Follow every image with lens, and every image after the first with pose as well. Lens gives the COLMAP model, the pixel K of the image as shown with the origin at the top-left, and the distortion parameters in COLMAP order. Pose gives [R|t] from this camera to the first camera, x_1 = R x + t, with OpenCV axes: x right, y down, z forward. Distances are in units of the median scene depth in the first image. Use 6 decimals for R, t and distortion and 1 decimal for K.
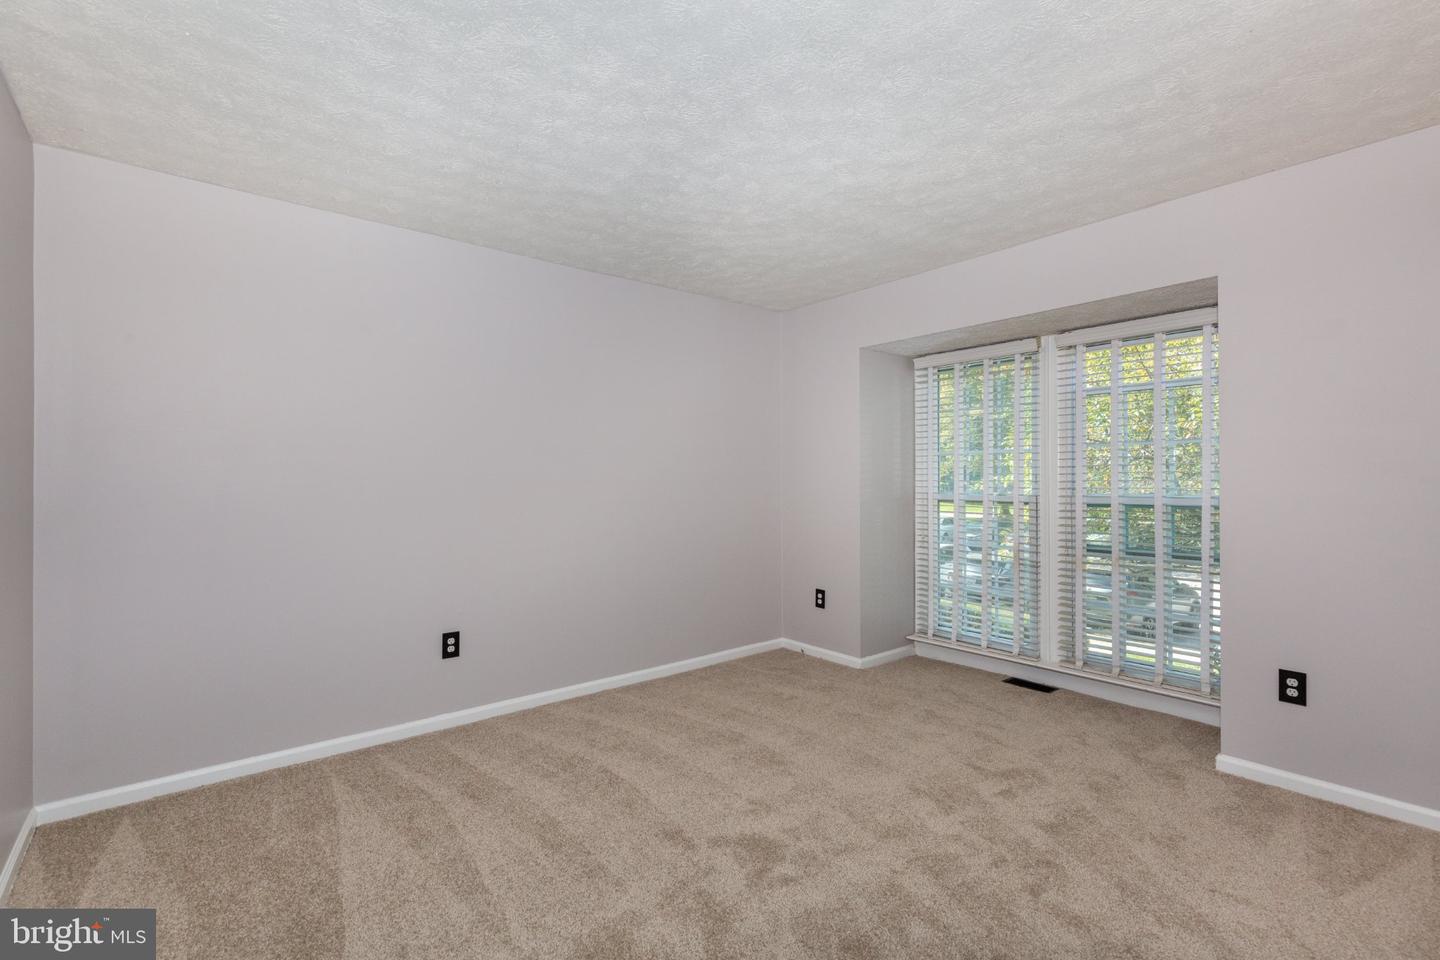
lens RADIAL K [[660.8, 0, 725.3], [0, 660.8, 483.6], [0, 0, 1]] dist [0.010526, -0.000623]
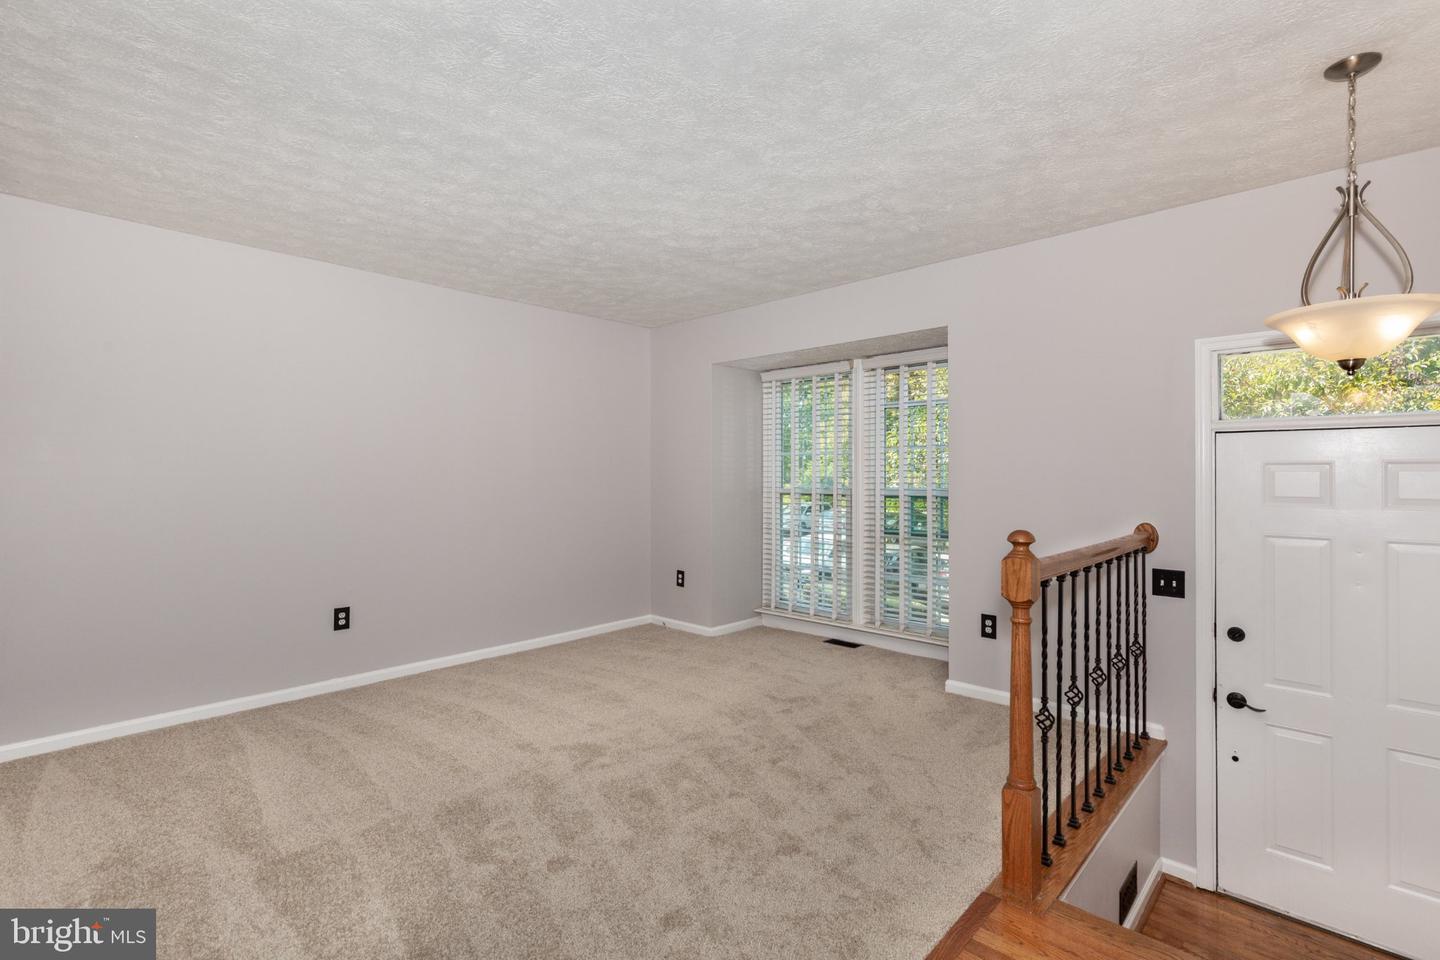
lens RADIAL K [[660.8, 0, 713.1], [0, 660.8, 475.6], [0, 0, 1]] dist [0.010526, -0.000623]
pose [[0.992364, 0.002465, 0.123322, 0.099434], [-0.001764, 0.999982, -0.005793, 0.000850], [-0.123334, 0.005531, 0.992350, -0.269561]]
